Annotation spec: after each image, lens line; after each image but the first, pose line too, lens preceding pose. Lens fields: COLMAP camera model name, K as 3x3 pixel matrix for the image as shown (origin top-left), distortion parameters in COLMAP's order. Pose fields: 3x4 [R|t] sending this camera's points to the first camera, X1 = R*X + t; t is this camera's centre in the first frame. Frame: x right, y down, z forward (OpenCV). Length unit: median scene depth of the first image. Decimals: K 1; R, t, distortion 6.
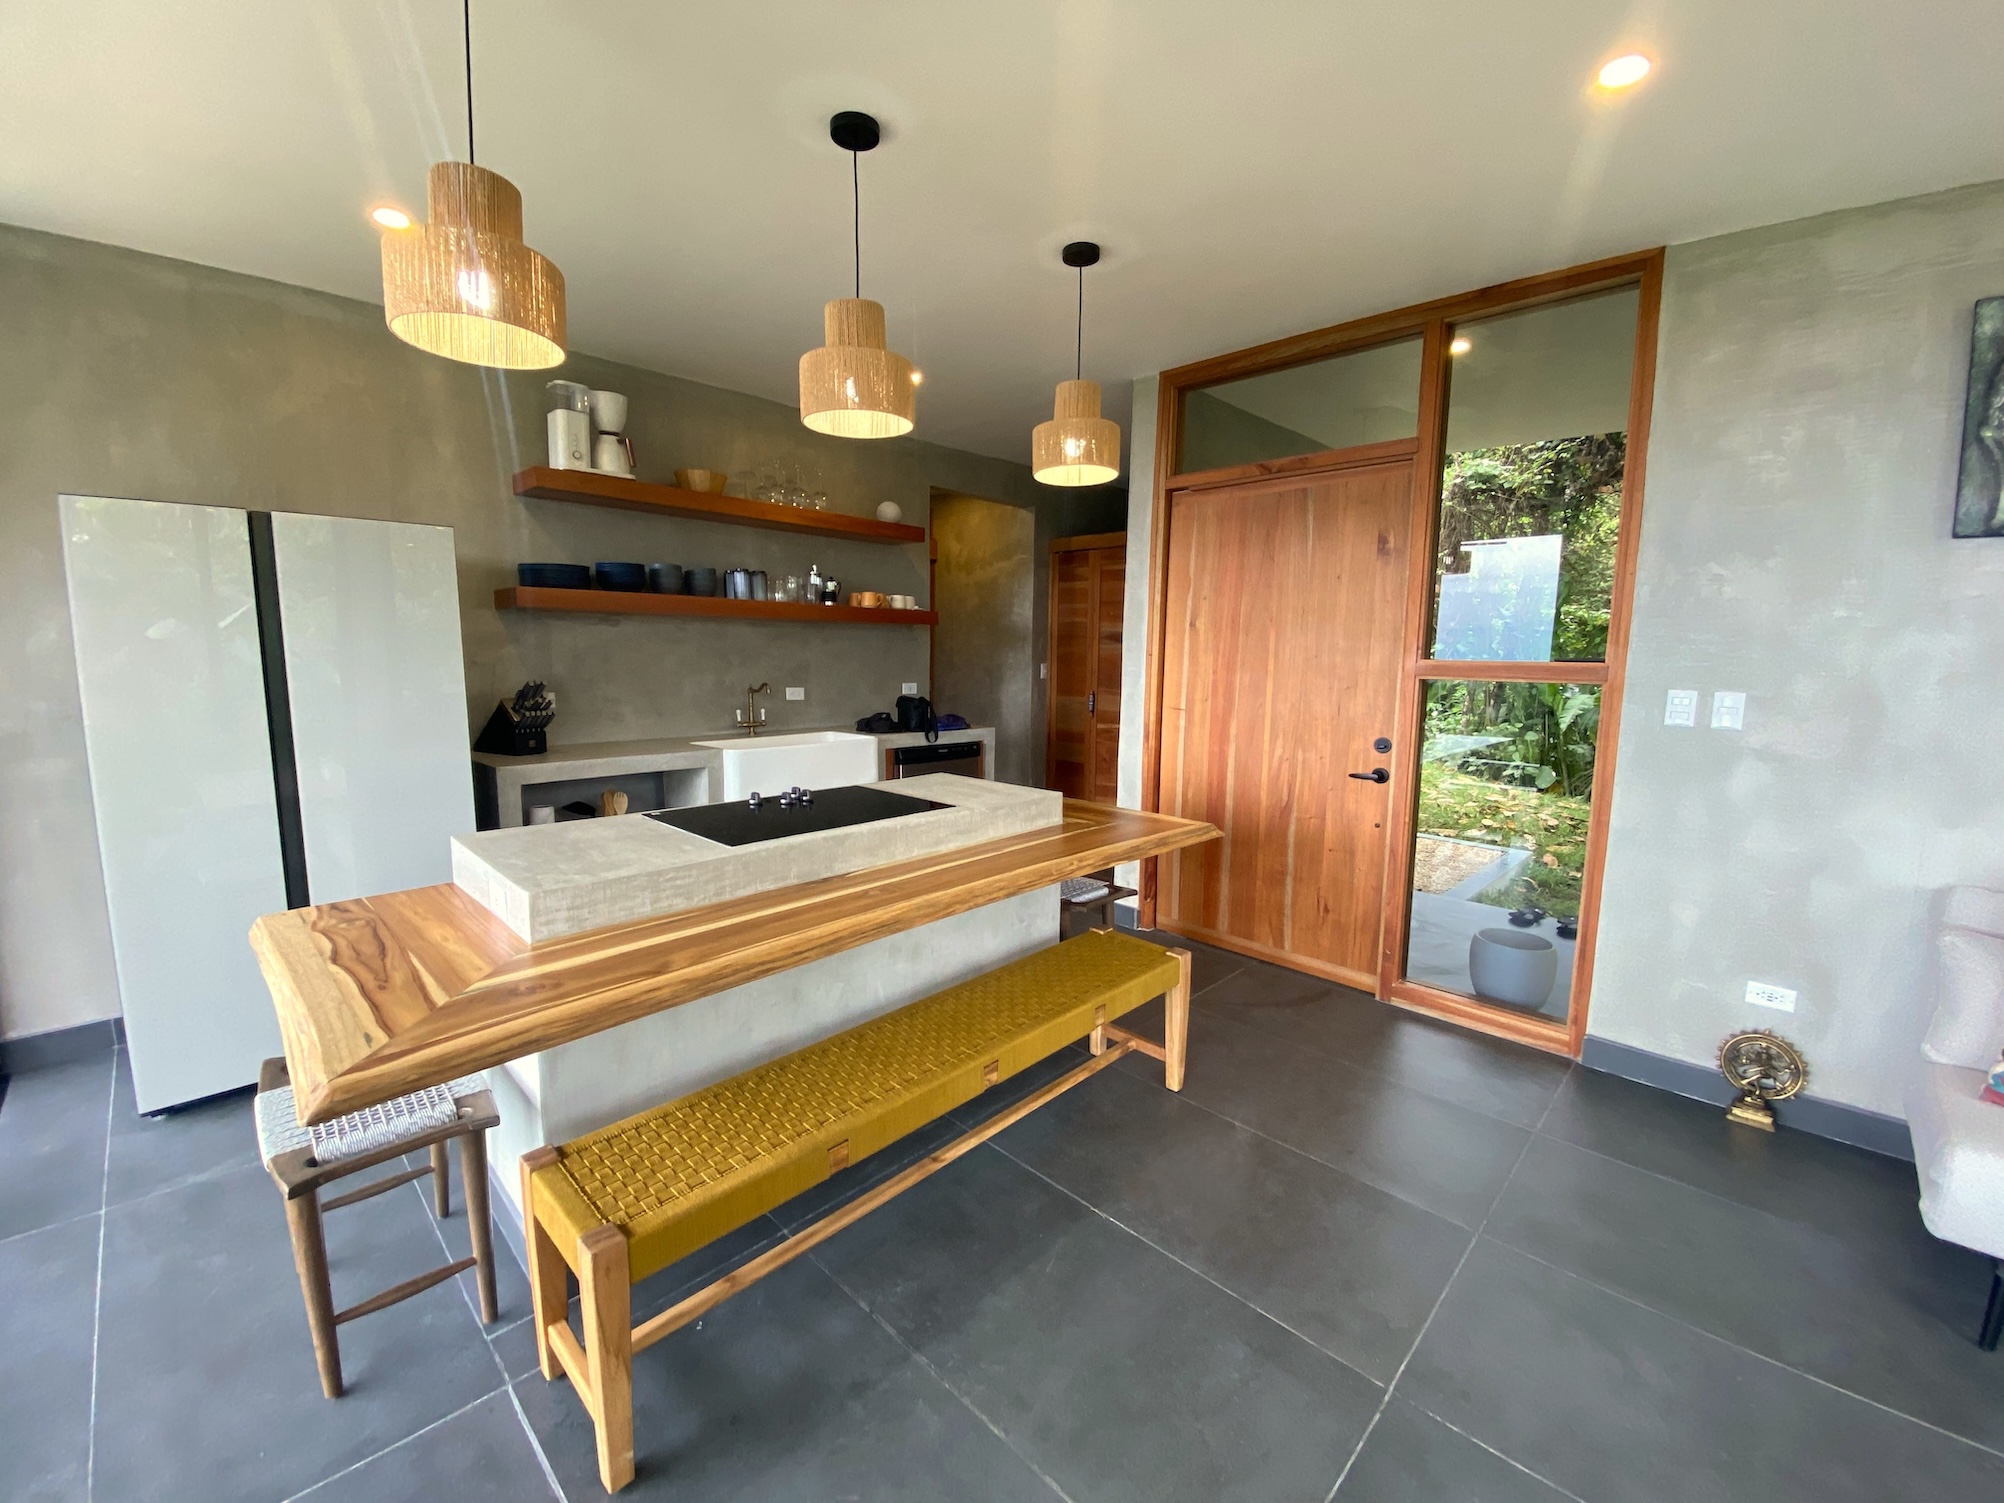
lens RADIAL K [[809.1, 0, 1020.0], [0, 809.1, 746.6], [0, 0, 1]] dist [0.001681, -0.004558]
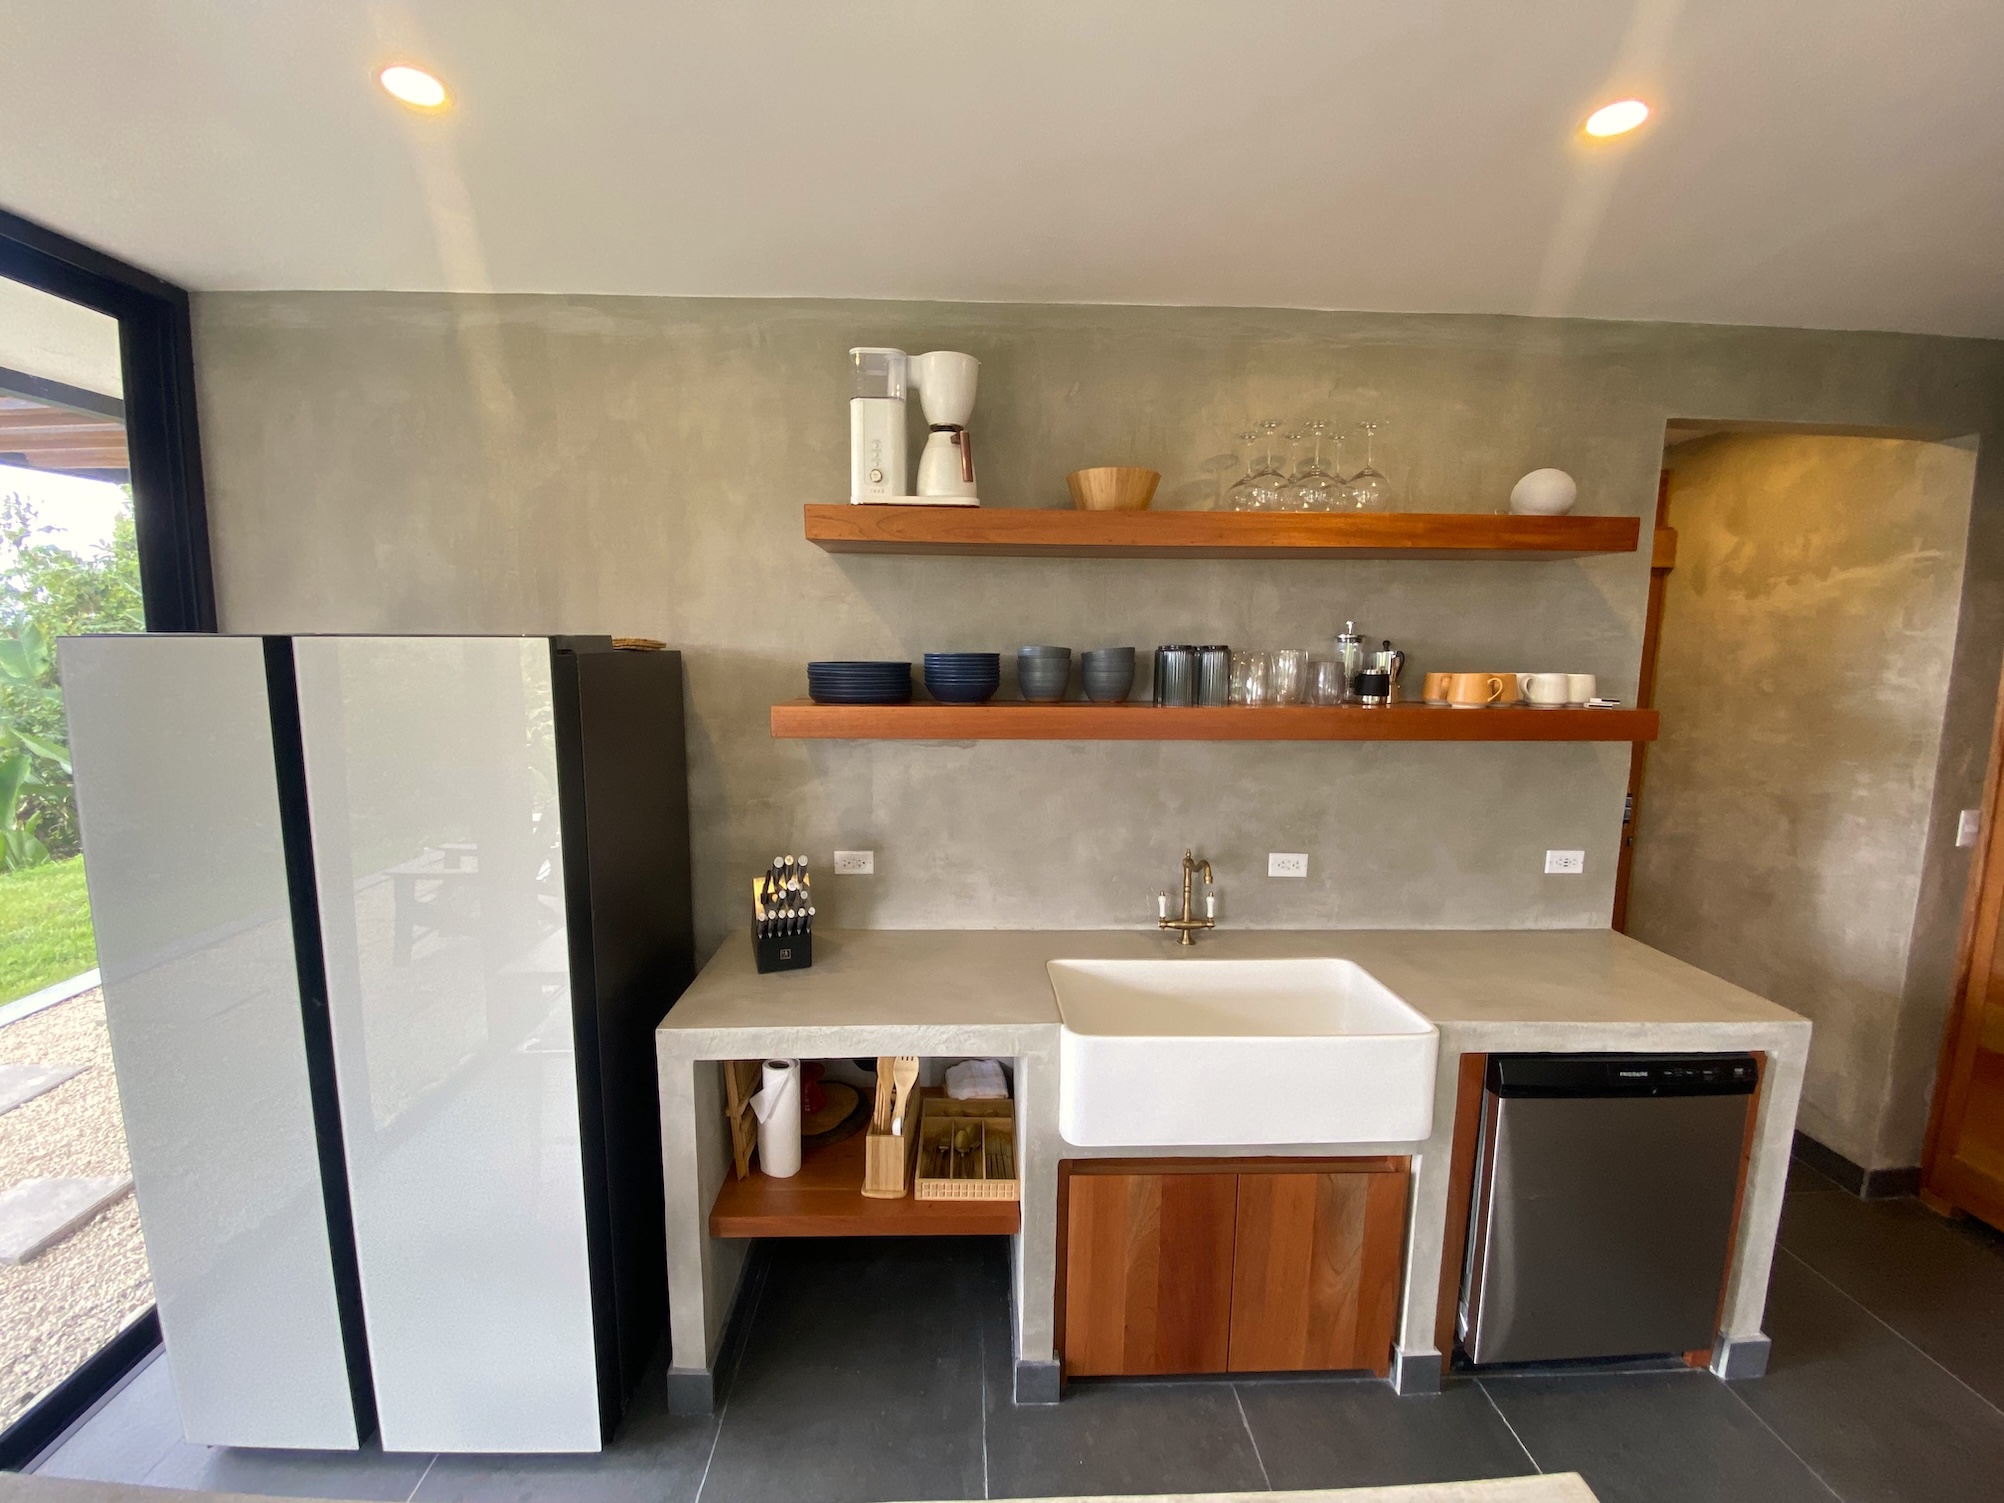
lens RADIAL K [[809.1, 0, 987.4], [0, 809.1, 748.5], [0, 0, 1]] dist [0.001681, -0.004558]
pose [[0.699196, 0.087399, -0.709568, -0.049620], [-0.085825, 0.995583, 0.038057, -0.151148], [0.709760, 0.034289, 0.703608, 0.508376]]
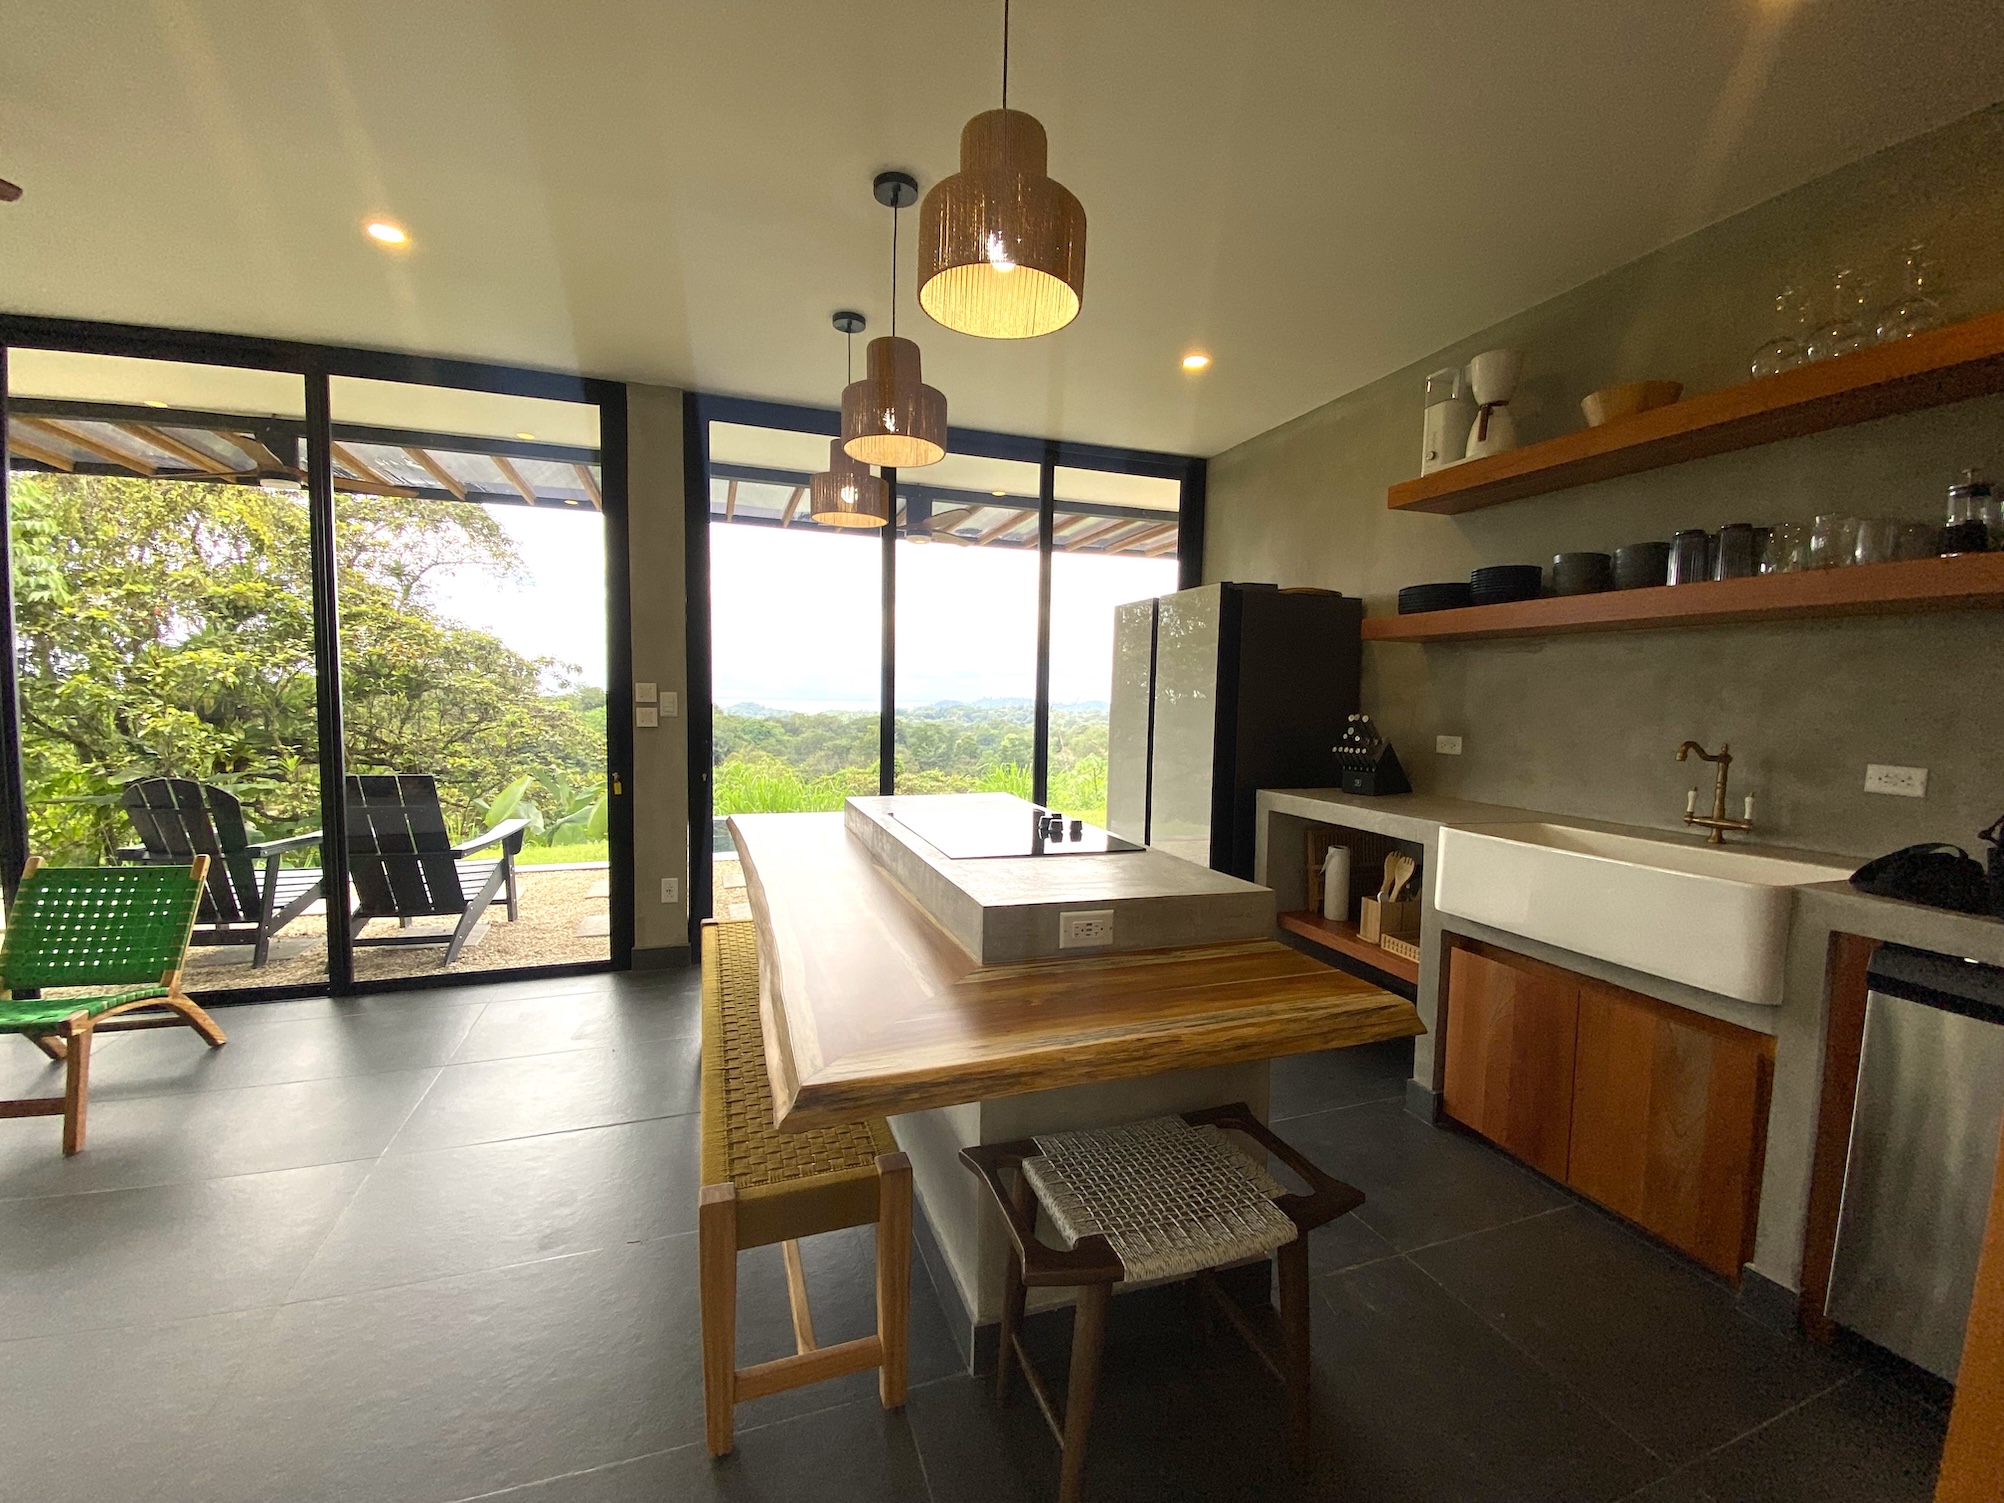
lens RADIAL K [[809.1, 0, 1020.9], [0, 809.1, 756.6], [0, 0, 1]] dist [0.001681, -0.004558]
pose [[-0.440256, 0.045760, -0.896706, 0.326479], [-0.132059, 0.984539, 0.115079, -0.068707], [0.888108, 0.169082, -0.427406, 0.800669]]
